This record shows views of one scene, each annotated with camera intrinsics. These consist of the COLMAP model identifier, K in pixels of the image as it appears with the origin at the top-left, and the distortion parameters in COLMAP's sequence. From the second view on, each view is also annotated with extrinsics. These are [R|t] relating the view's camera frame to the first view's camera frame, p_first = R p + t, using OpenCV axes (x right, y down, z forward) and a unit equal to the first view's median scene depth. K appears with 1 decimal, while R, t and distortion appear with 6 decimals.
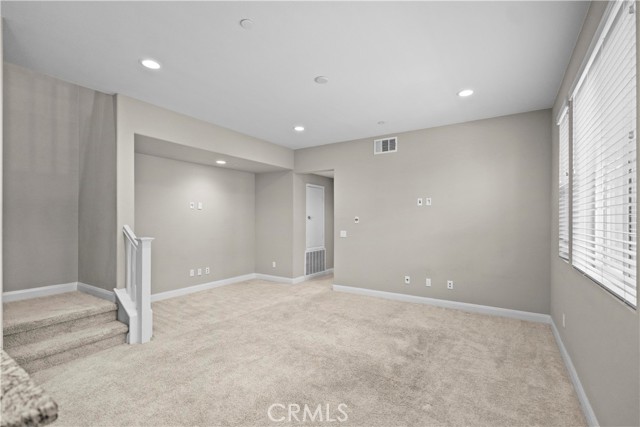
lens RADIAL K [[288.4, 0, 324.8], [0, 288.4, 220.5], [0, 0, 1]] dist [0.005979, -0.003590]
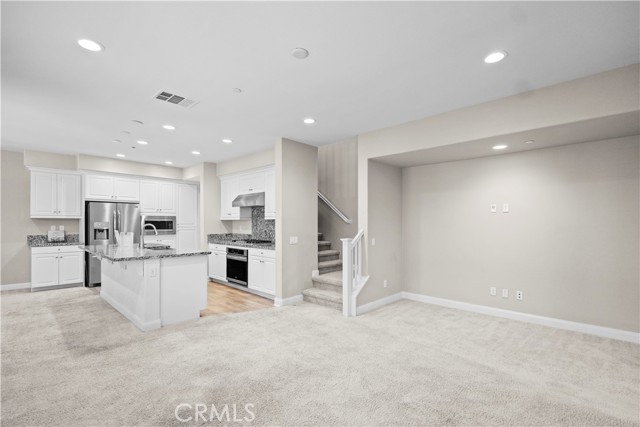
lens RADIAL K [[288.4, 0, 325.6], [0, 288.4, 223.7], [0, 0, 1]] dist [0.005979, -0.003590]
pose [[-0.181377, -0.004753, -0.983402, 0.724883], [-0.007429, 0.999966, -0.003463, -0.004112], [0.983386, 0.006677, -0.181407, 1.155347]]
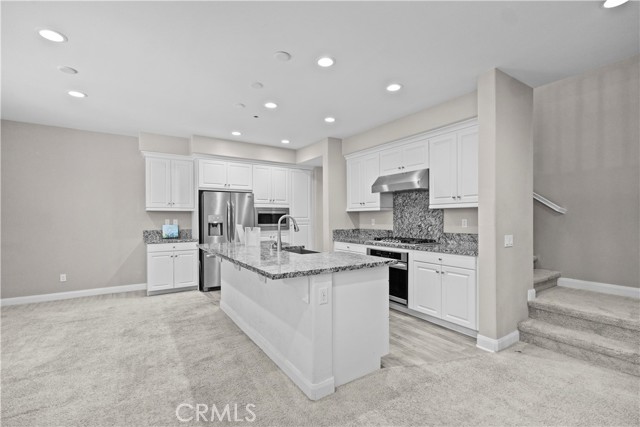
lens RADIAL K [[288.4, 0, 322.5], [0, 288.4, 218.2], [0, 0, 1]] dist [0.005979, -0.003590]
pose [[-0.411542, -0.004607, -0.911379, 0.318364], [-0.001939, 0.999989, -0.004180, 0.013977], [0.911389, 0.000047, -0.411546, 0.533427]]
